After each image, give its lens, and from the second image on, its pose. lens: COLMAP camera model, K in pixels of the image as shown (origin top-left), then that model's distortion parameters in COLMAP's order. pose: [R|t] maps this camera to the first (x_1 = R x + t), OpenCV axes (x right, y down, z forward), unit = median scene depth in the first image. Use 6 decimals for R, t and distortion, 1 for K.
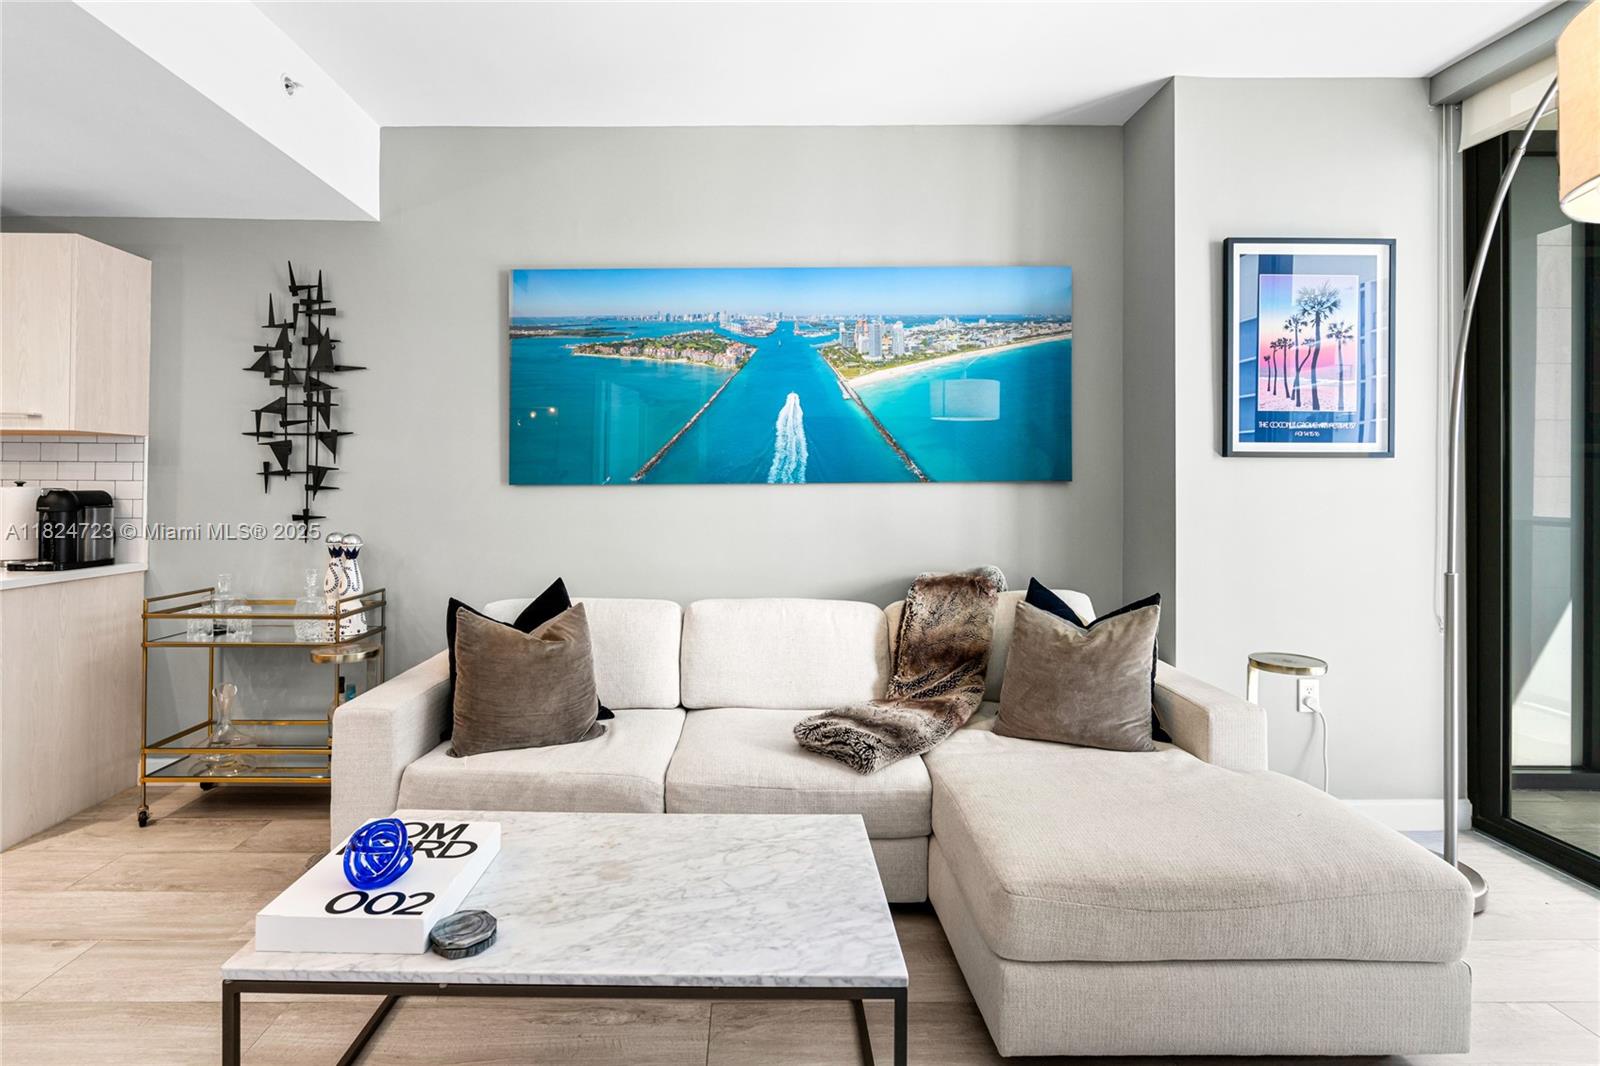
lens RADIAL K [[779.9, 0, 762.3], [0, 779.9, 478.8], [0, 0, 1]] dist [-0.019080, 0.015319]
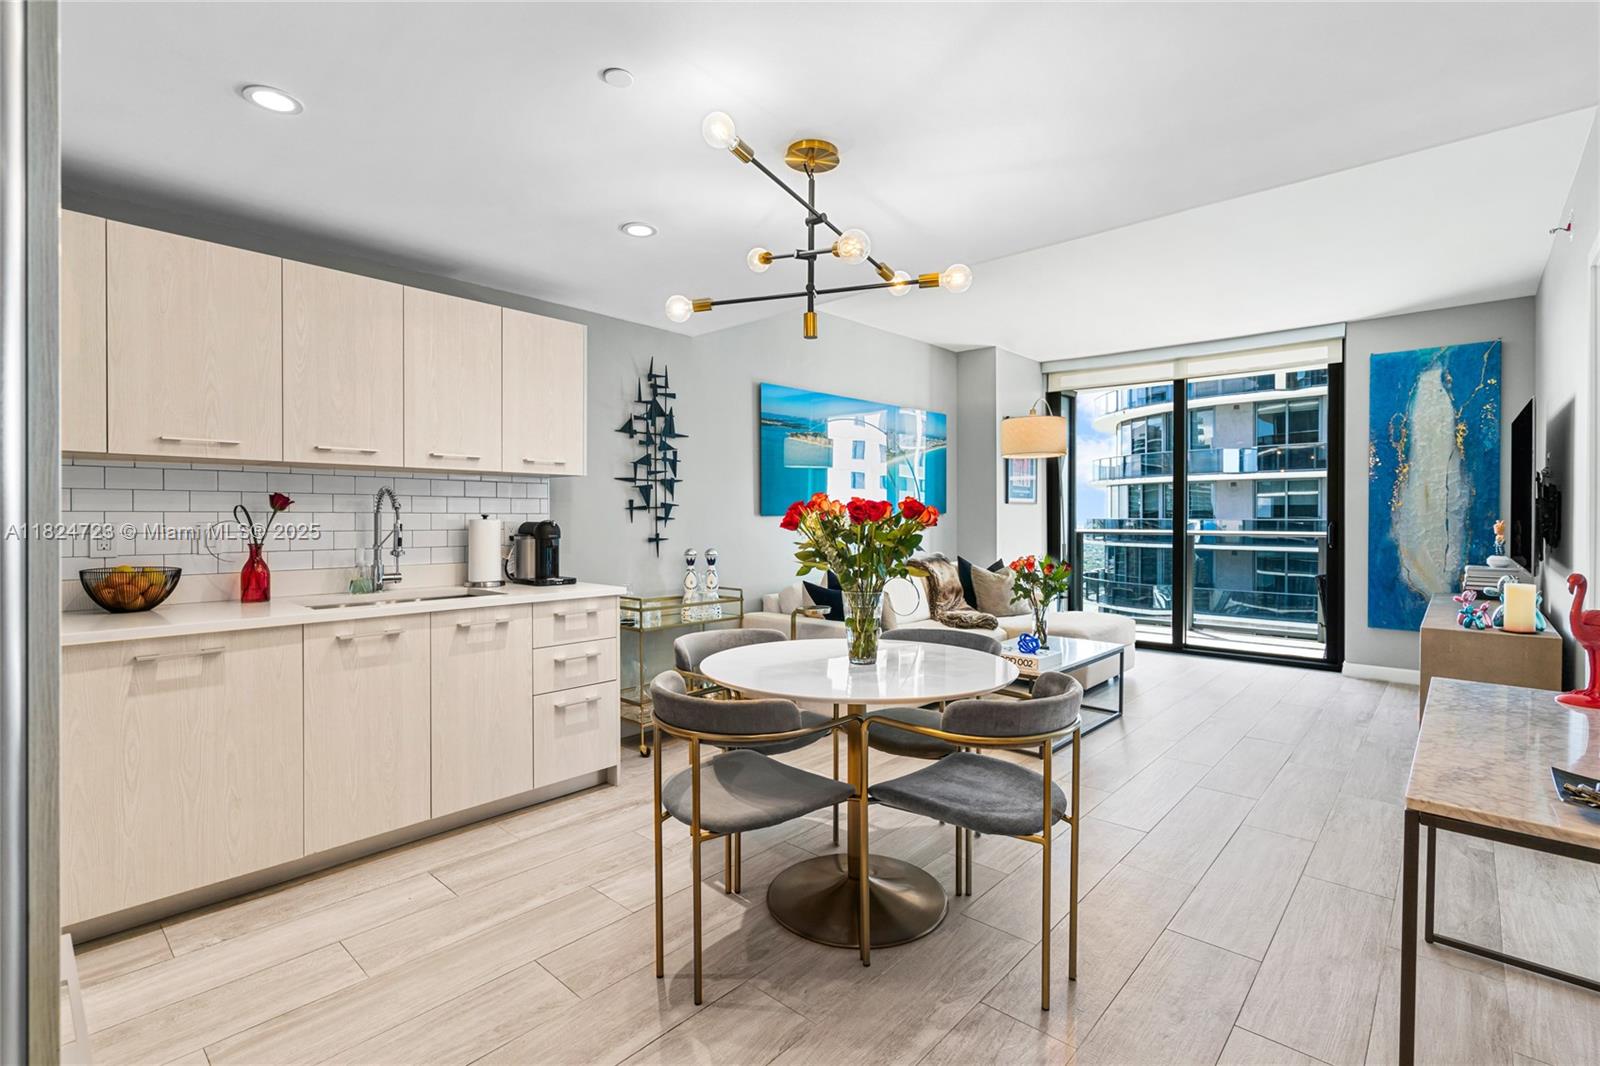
lens RADIAL K [[735.6, 0, 805.7], [0, 735.6, 522.4], [0, 0, 1]] dist [-0.000589, 0.000297]
pose [[0.671436, -0.010746, 0.740985, -1.399924], [-0.003532, 0.999837, 0.017700, -0.006126], [-0.741054, -0.014501, 0.671288, -0.099599]]
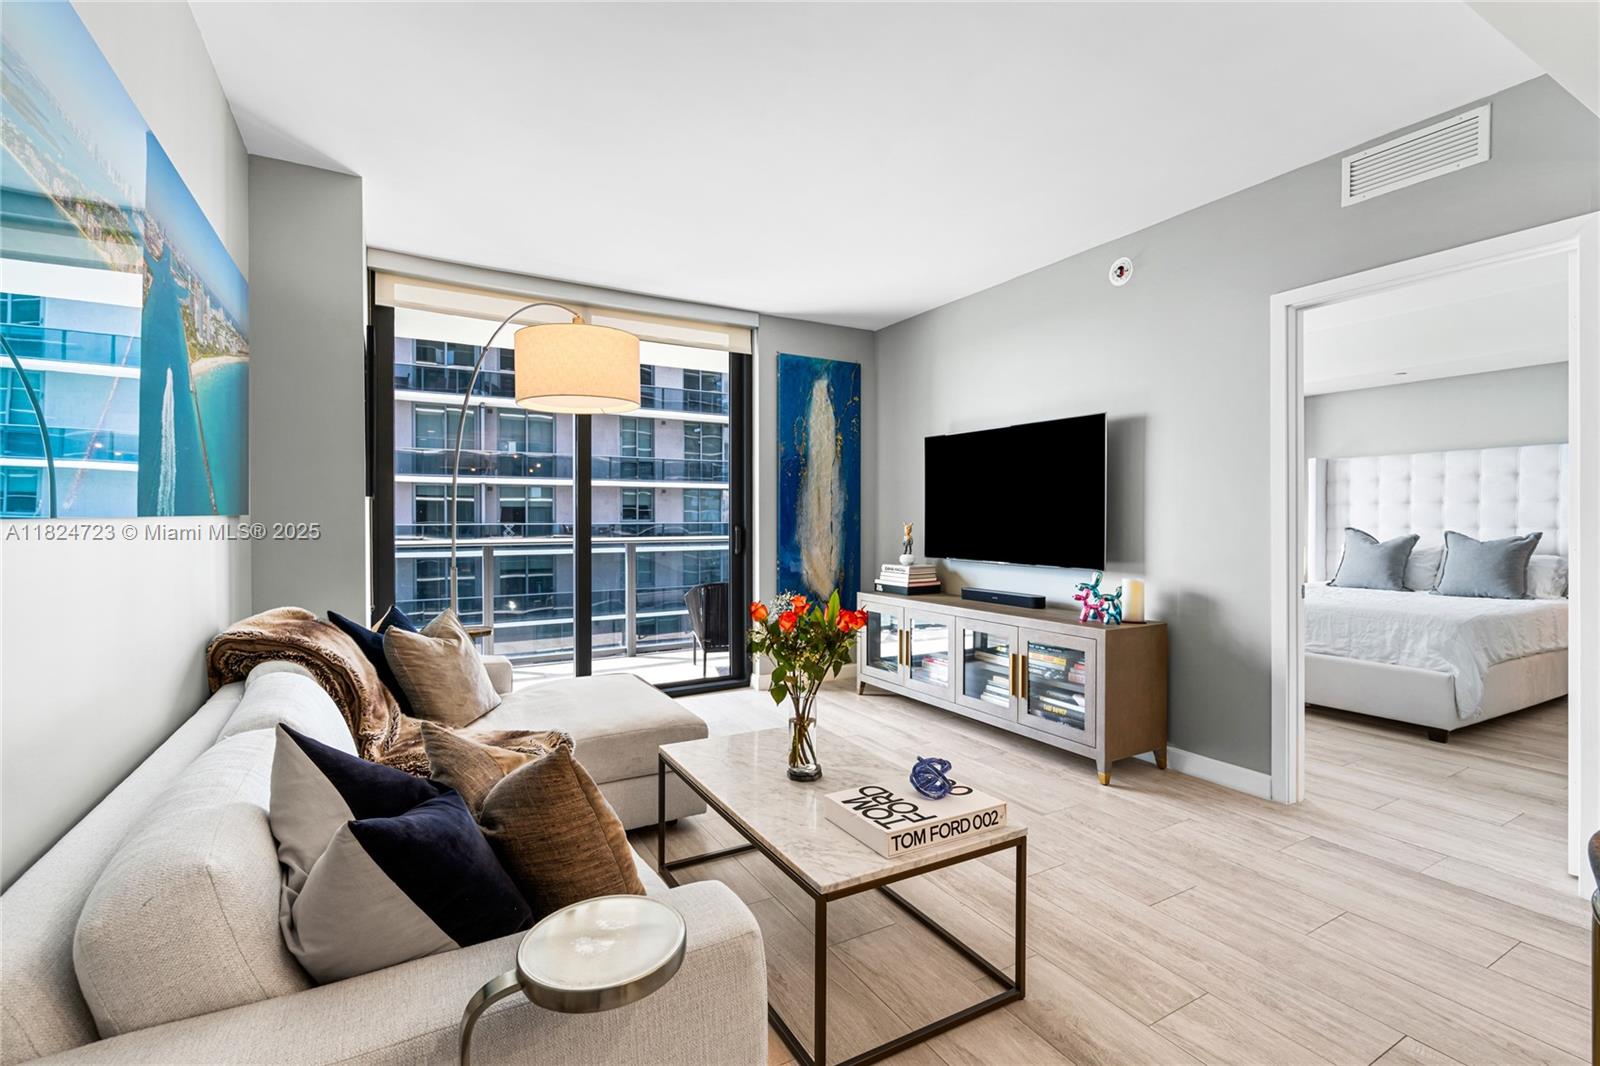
lens RADIAL K [[727.3, 0, 808.3], [0, 727.3, 522.2], [0, 0, 1]] dist [-0.001875, 0.001518]
pose [[-0.498270, -0.005823, 0.867002, -0.701055], [-0.005497, 0.999979, 0.003558, 0.005570], [-0.867004, -0.002993, -0.498291, 0.850296]]
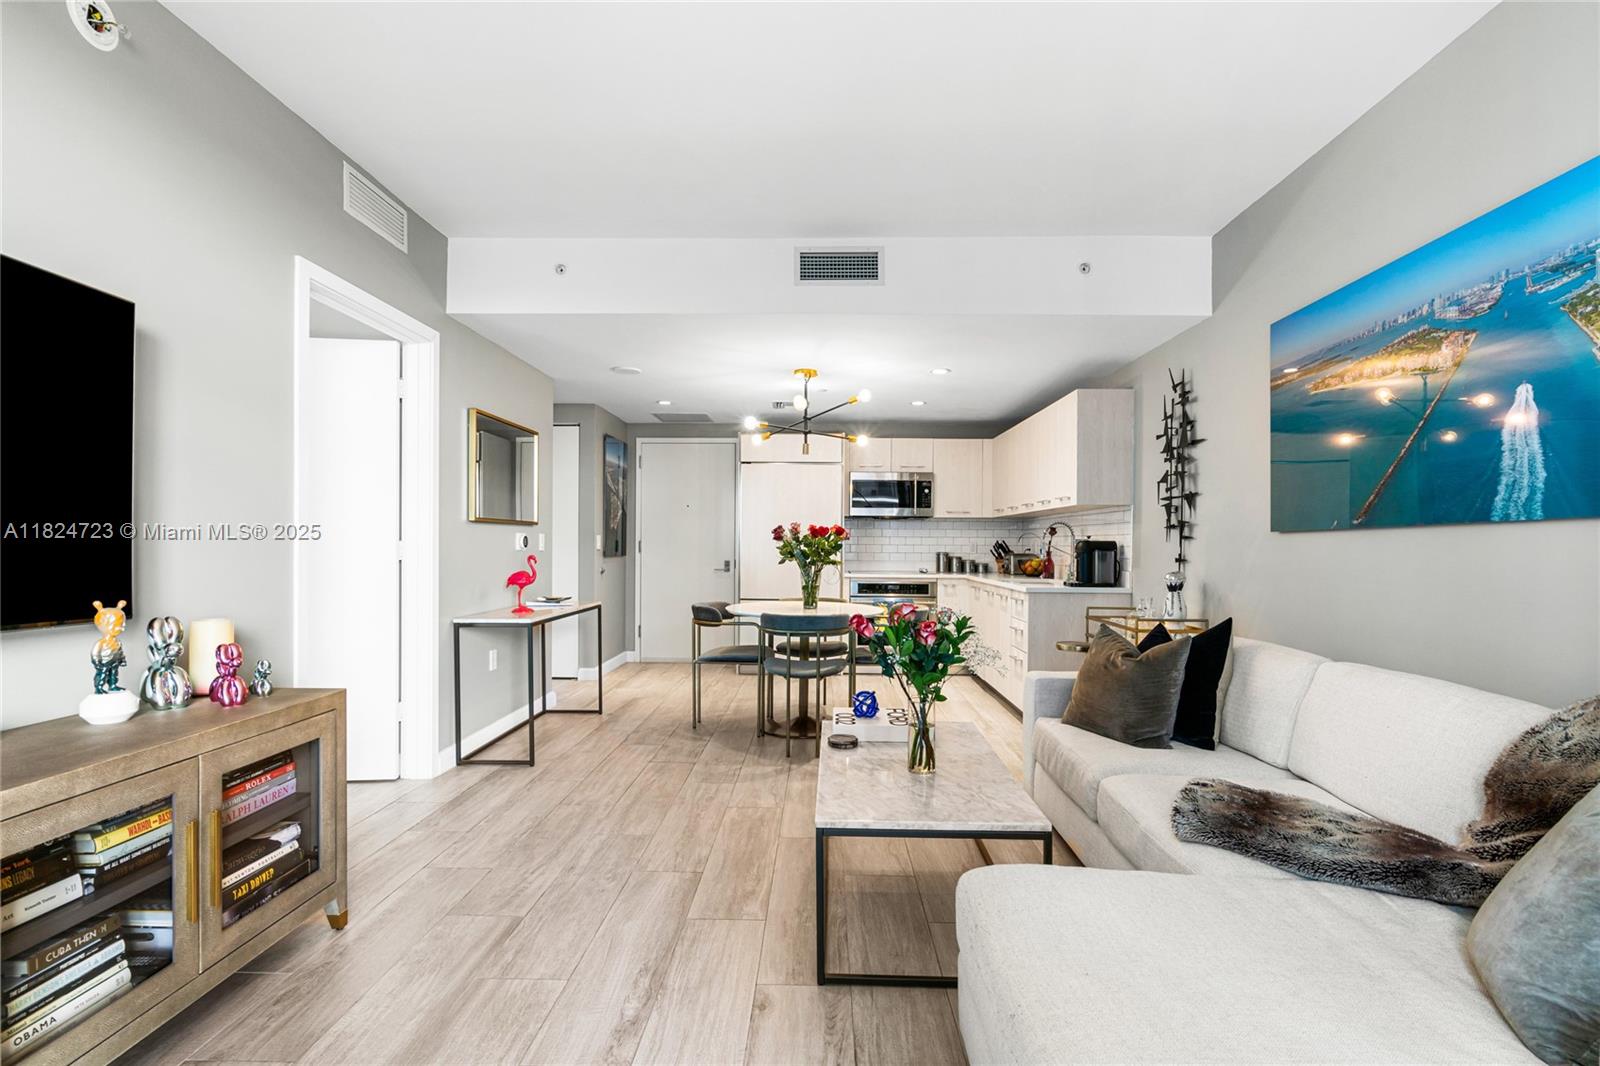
lens RADIAL K [[753.4, 0, 805.5], [0, 753.4, 548.4], [0, 0, 1]] dist [-0.001275, 0.001763]
pose [[-0.030081, 0.000074, -0.999547, 0.698046], [0.000056, 1.000000, 0.000072, 0.029766], [0.999547, -0.000054, -0.030081, 0.409403]]
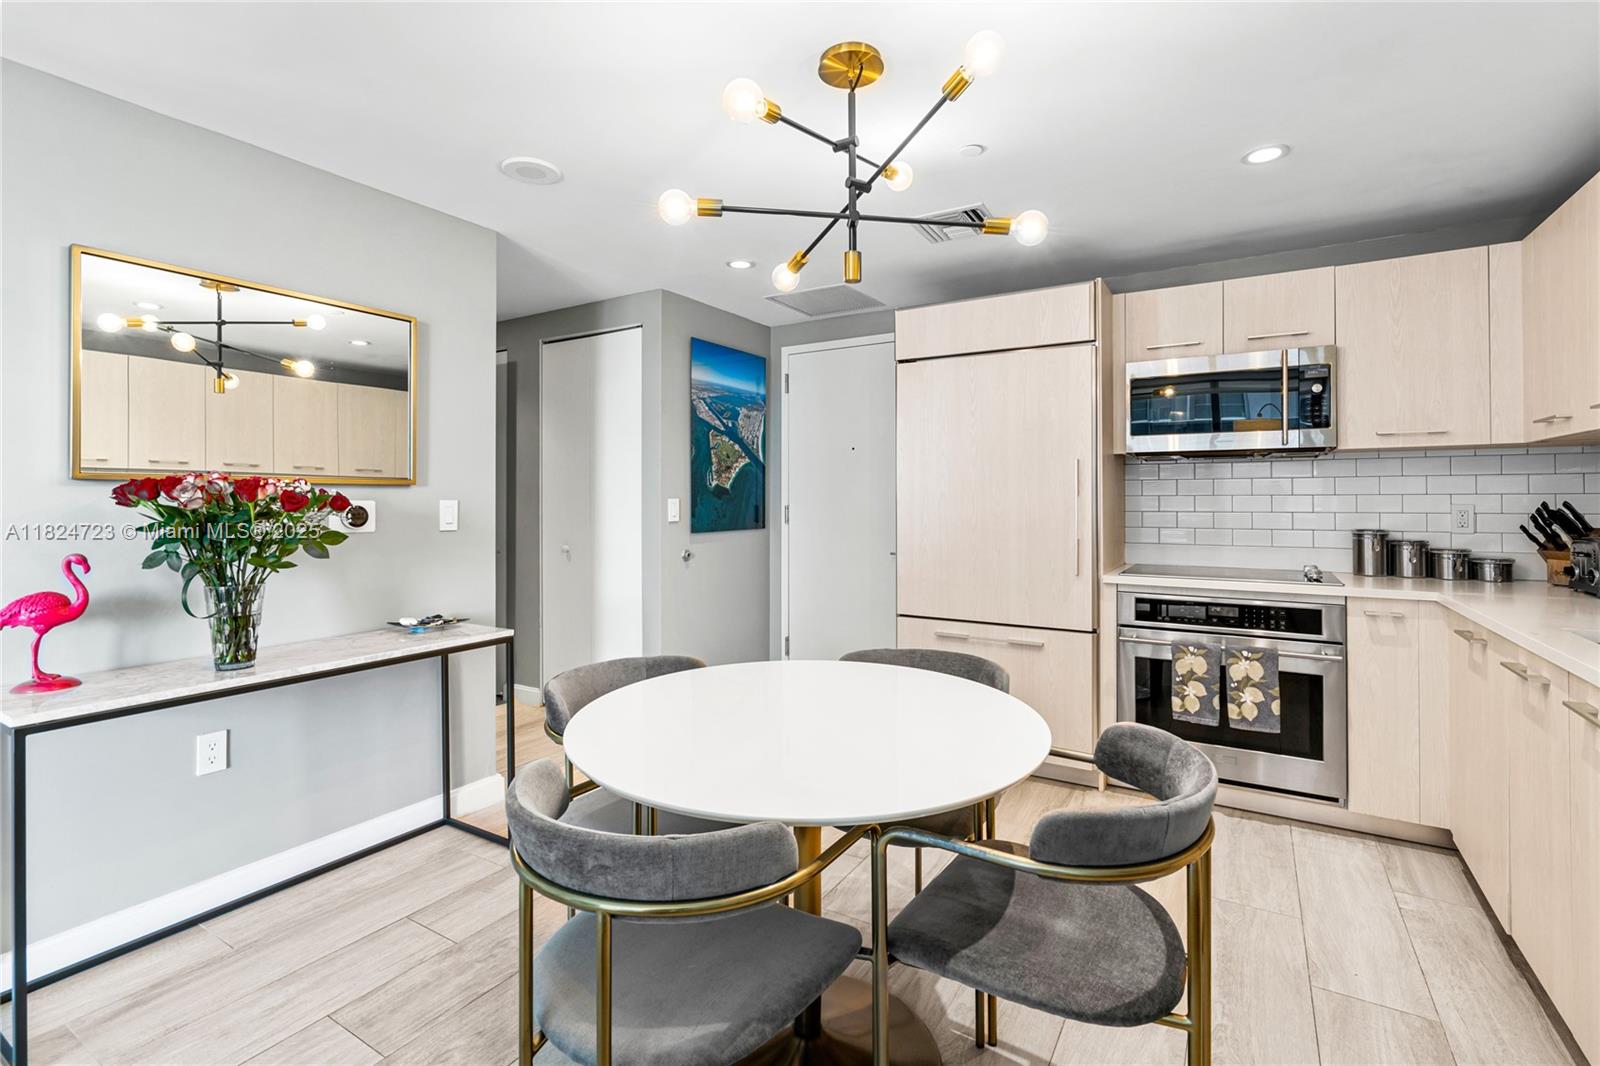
lens RADIAL K [[733.7, 0, 803.5], [0, 733.7, 493.9], [0, 0, 1]] dist [-0.002485, 0.001052]
pose [[-0.525020, -0.011404, -0.851014, -0.378972], [0.004726, 0.999856, -0.016314, 0.007164], [0.851077, -0.012587, -0.524890, 0.625919]]
